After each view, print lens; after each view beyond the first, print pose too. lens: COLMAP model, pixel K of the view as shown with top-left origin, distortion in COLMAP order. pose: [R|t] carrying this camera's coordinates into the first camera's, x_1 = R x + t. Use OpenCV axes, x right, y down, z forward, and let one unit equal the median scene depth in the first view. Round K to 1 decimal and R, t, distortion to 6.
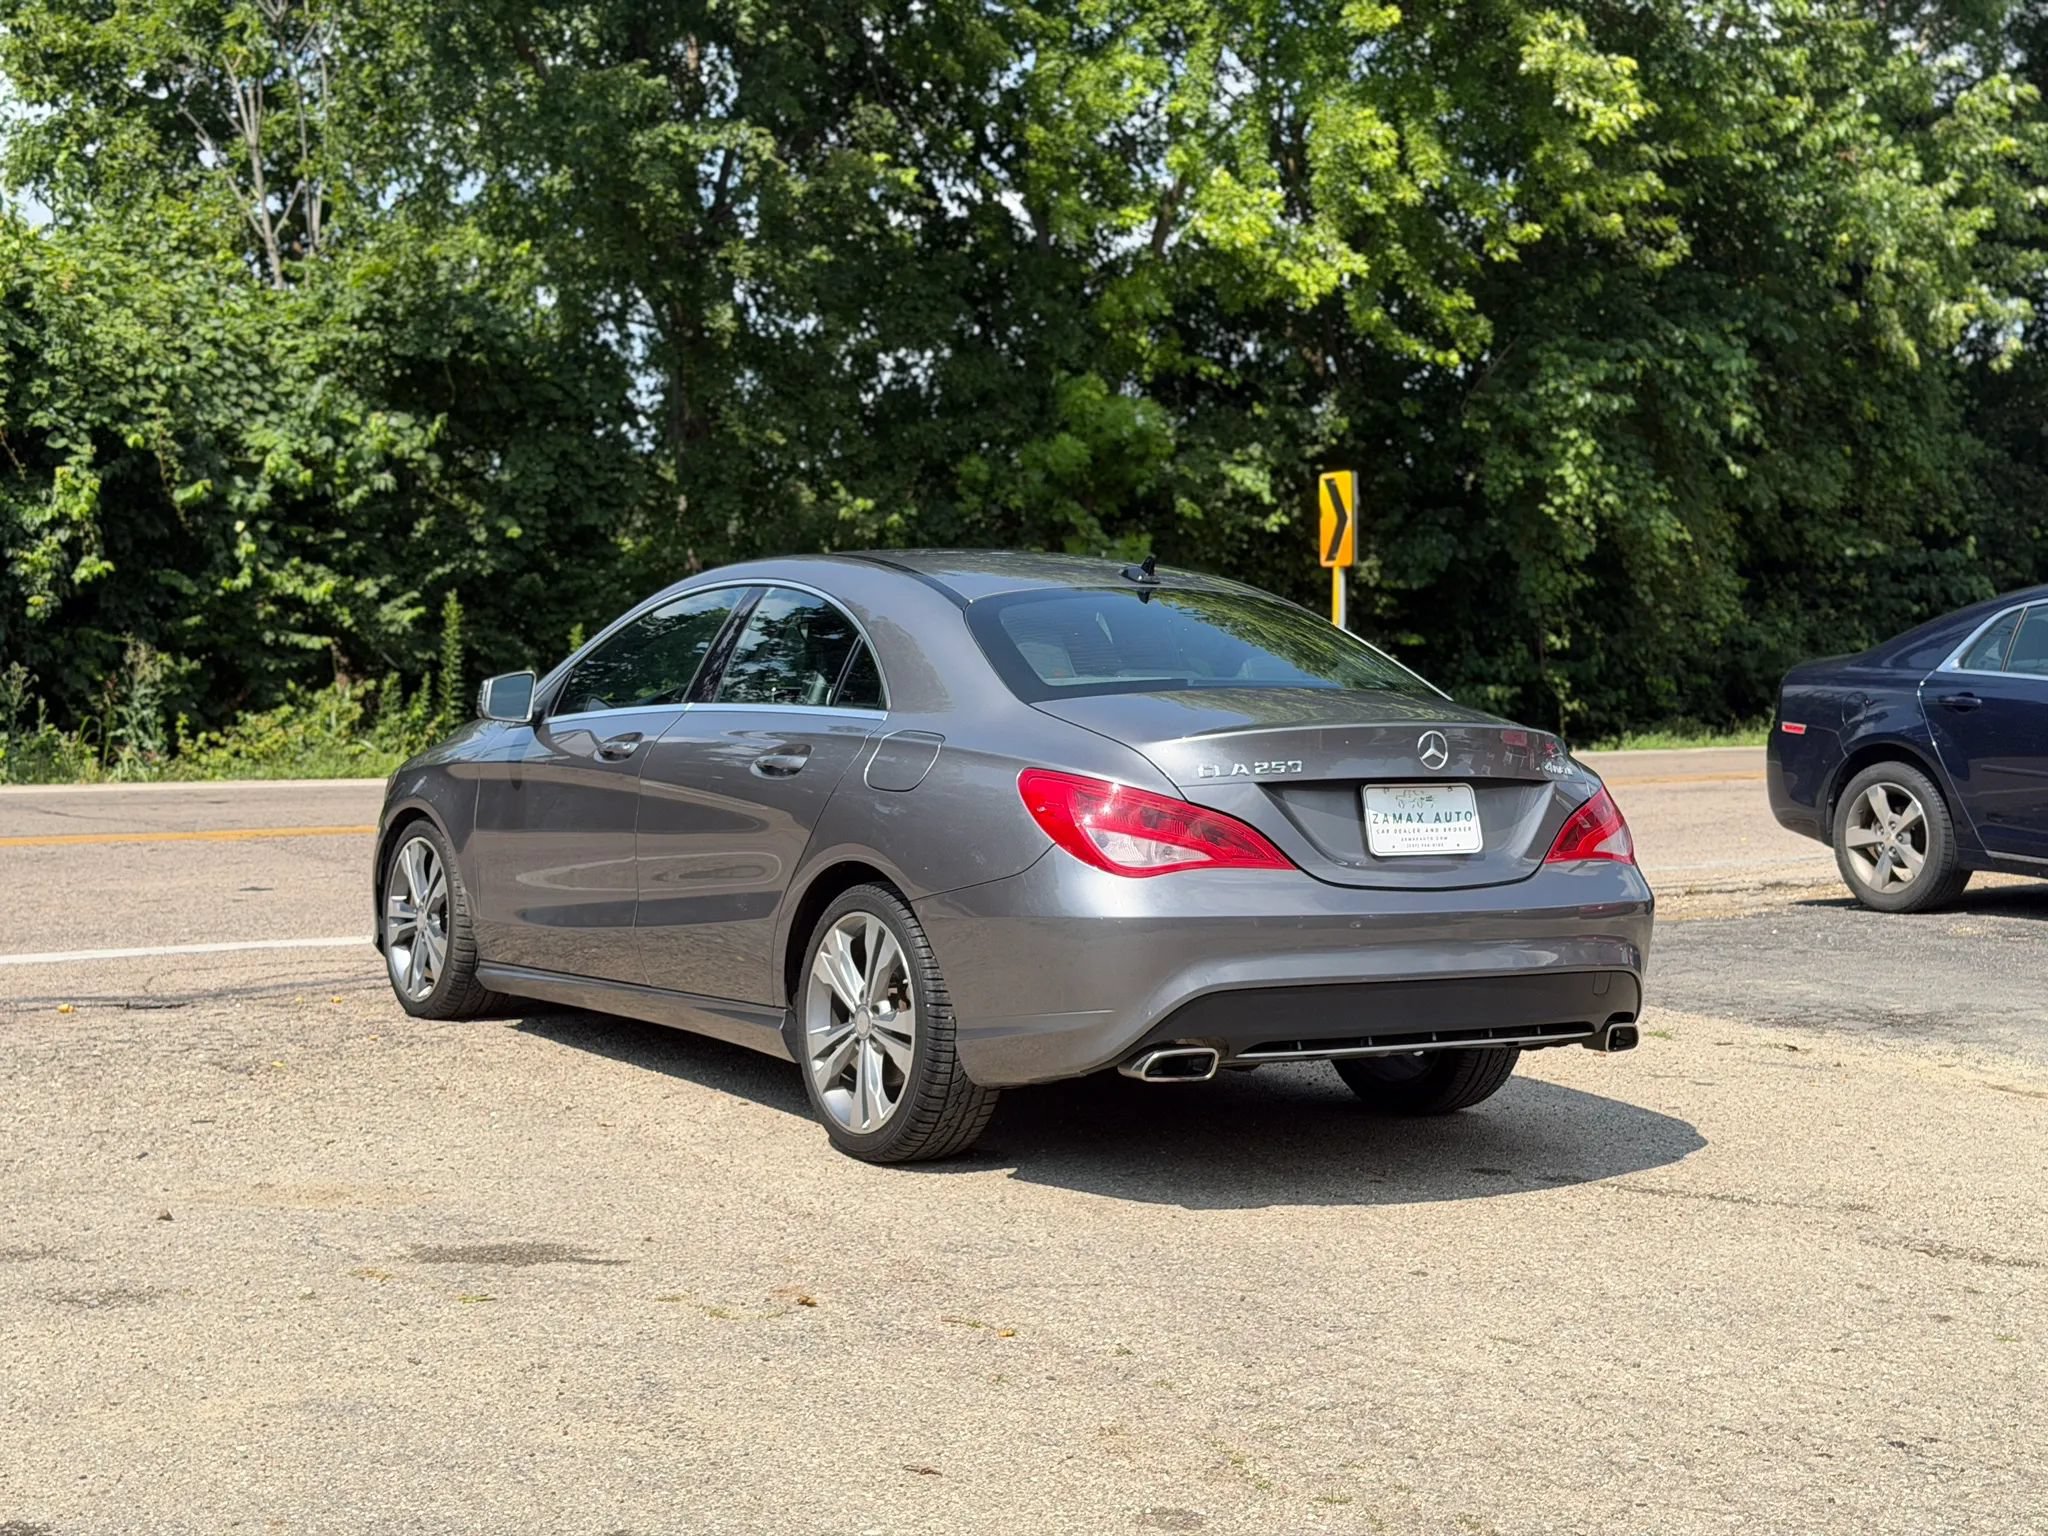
lens RADIAL K [[2851.4, 0, 1034.2], [0, 2851.4, 757.8], [0, 0, 1]] dist [0.121718, 0.000000]
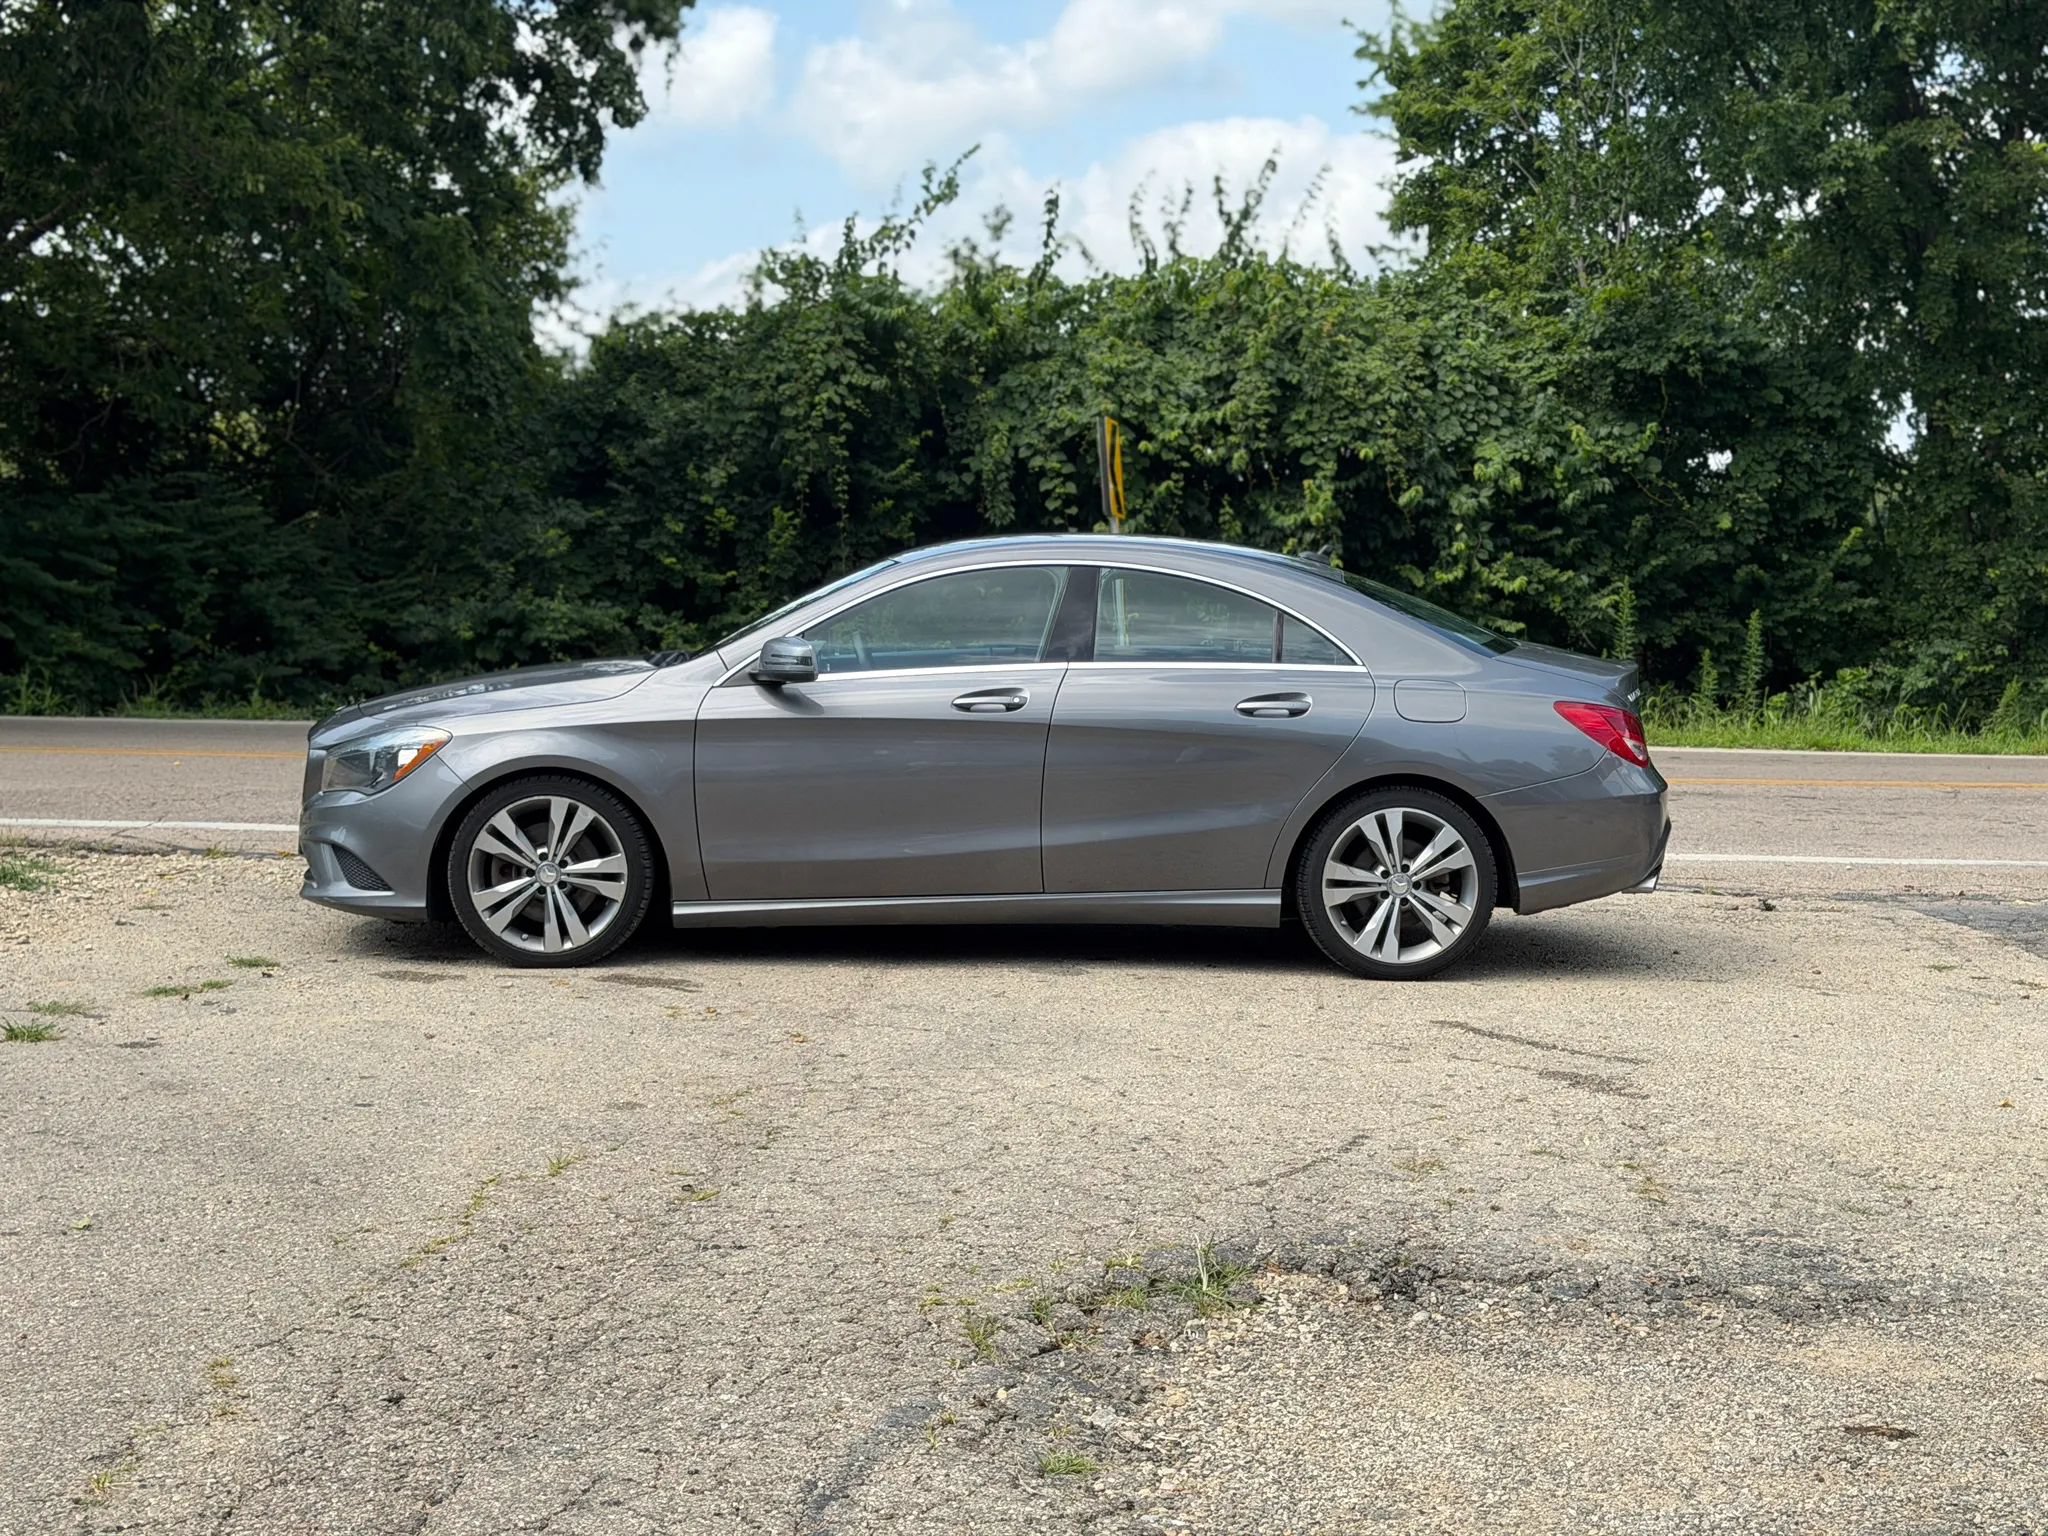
lens RADIAL K [[2851.4, 0, 1038.1], [0, 2851.4, 778.2], [0, 0, 1]] dist [0.121718, 0.000000]
pose [[0.828744, 0.038305, -0.558316, 0.259527], [-0.034149, 0.999257, 0.017867, 0.006833], [0.558586, 0.004259, 0.829436, -0.058625]]
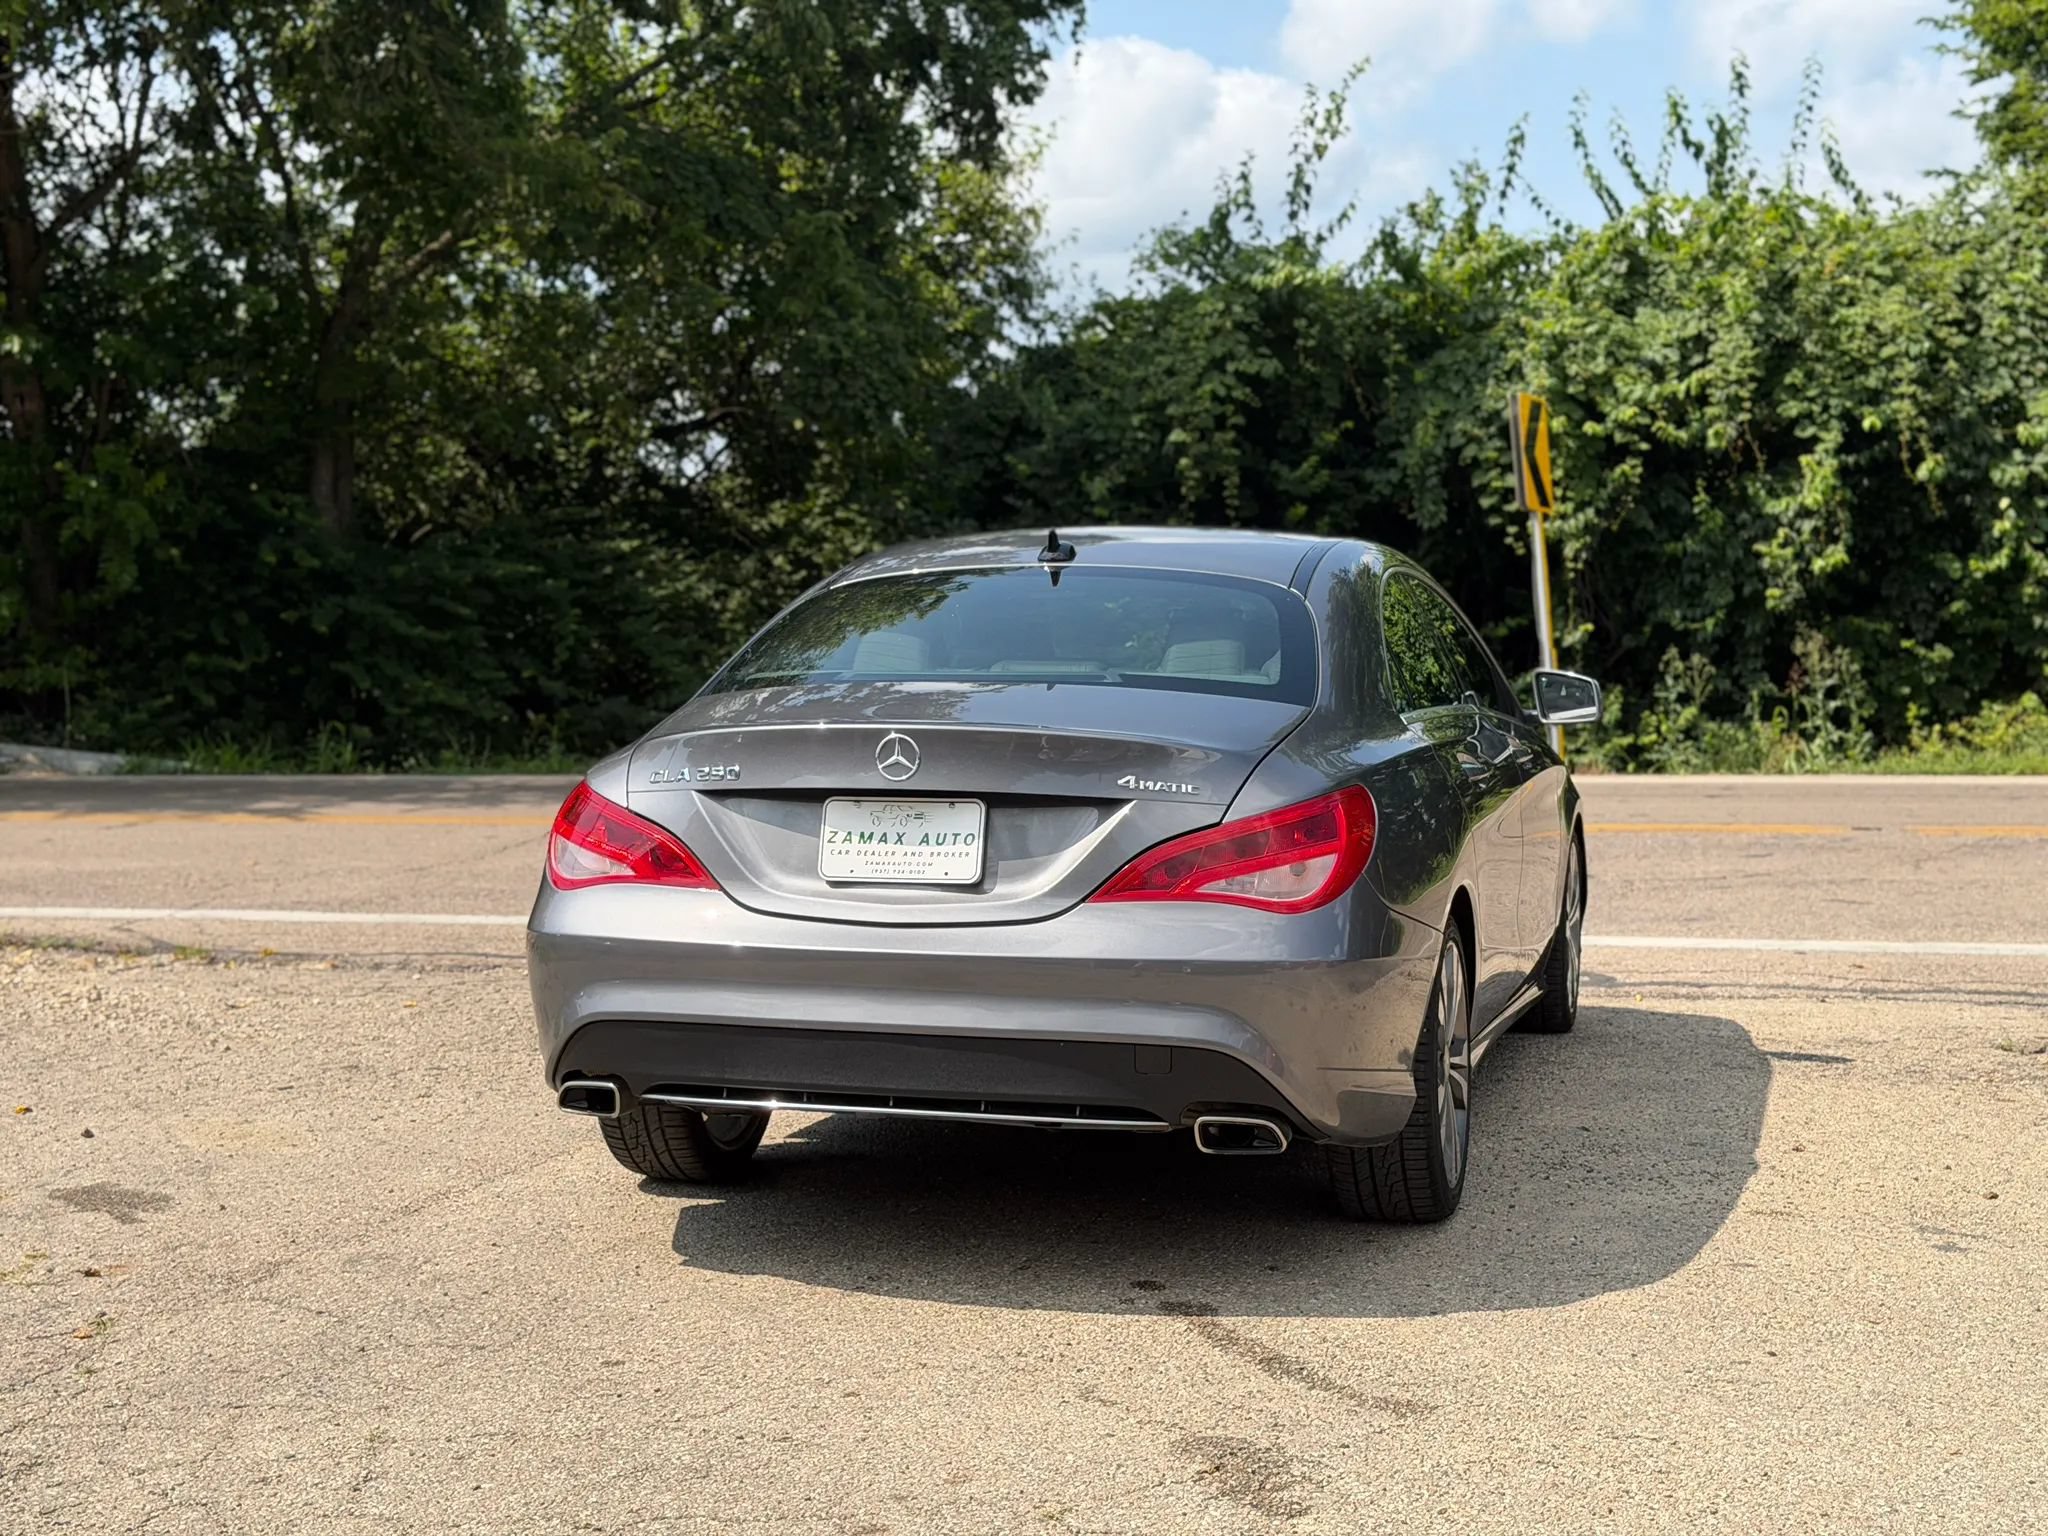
lens RADIAL K [[2851.4, 0, 1015.5], [0, 2851.4, 788.3], [0, 0, 1]] dist [0.121718, 0.000000]
pose [[0.650237, 0.023371, -0.759372, 0.259961], [-0.011810, 0.999717, 0.020655, -0.003728], [0.759639, -0.004462, 0.650329, 0.159022]]
